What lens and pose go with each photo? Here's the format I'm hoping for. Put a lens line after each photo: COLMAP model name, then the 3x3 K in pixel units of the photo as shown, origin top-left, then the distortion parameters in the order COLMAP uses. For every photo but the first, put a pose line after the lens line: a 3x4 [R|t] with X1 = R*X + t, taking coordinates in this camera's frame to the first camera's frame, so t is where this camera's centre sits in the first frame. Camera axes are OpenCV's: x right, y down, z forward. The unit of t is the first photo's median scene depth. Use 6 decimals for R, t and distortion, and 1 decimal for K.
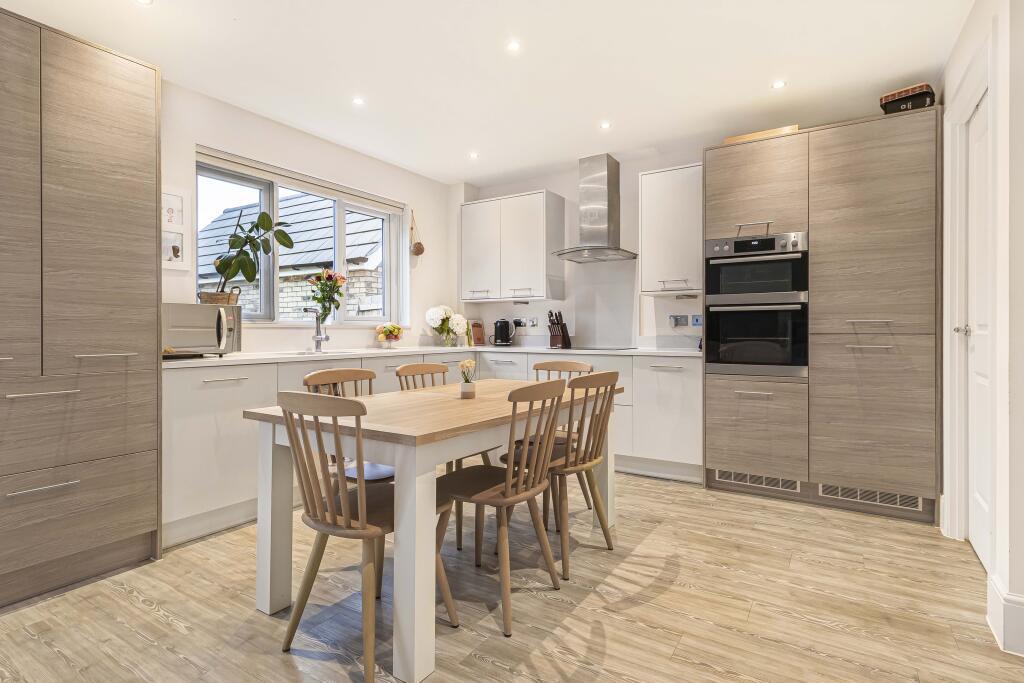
lens RADIAL K [[522.8, 0, 514.5], [0, 522.8, 335.7], [0, 0, 1]] dist [-0.001045, -0.000008]
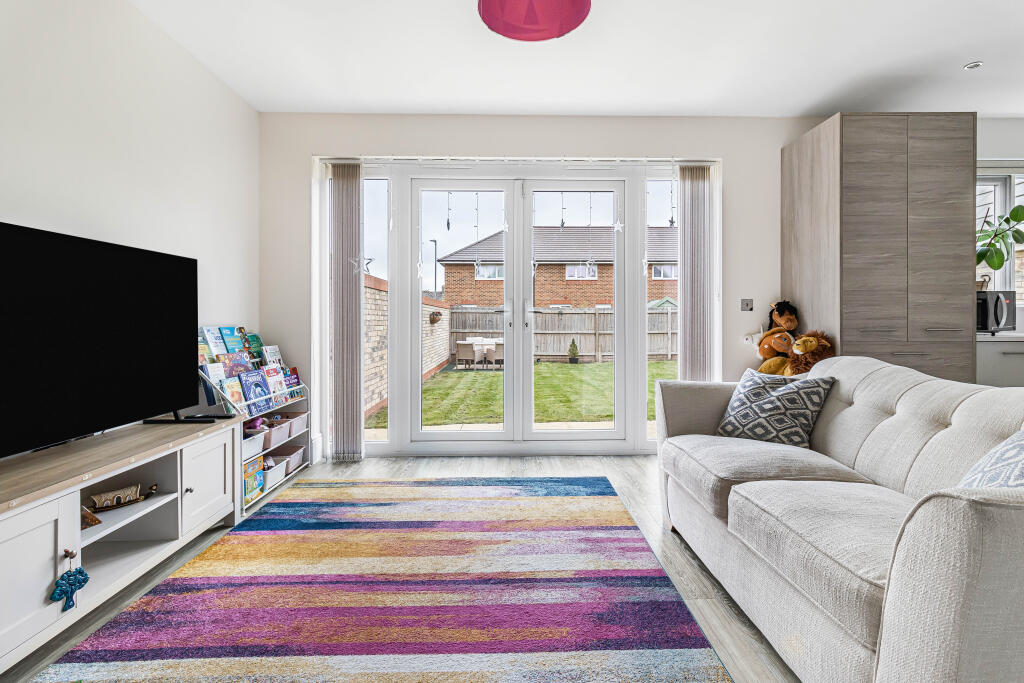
lens RADIAL K [[482.2, 0, 520.7], [0, 482.2, 323.7], [0, 0, 1]] dist [-0.001196, 0.000703]
pose [[0.551809, 0.004317, -0.833959, -0.207996], [-0.005053, 0.999986, 0.001833, 0.015949], [0.833955, 0.003203, 0.551823, -0.434535]]
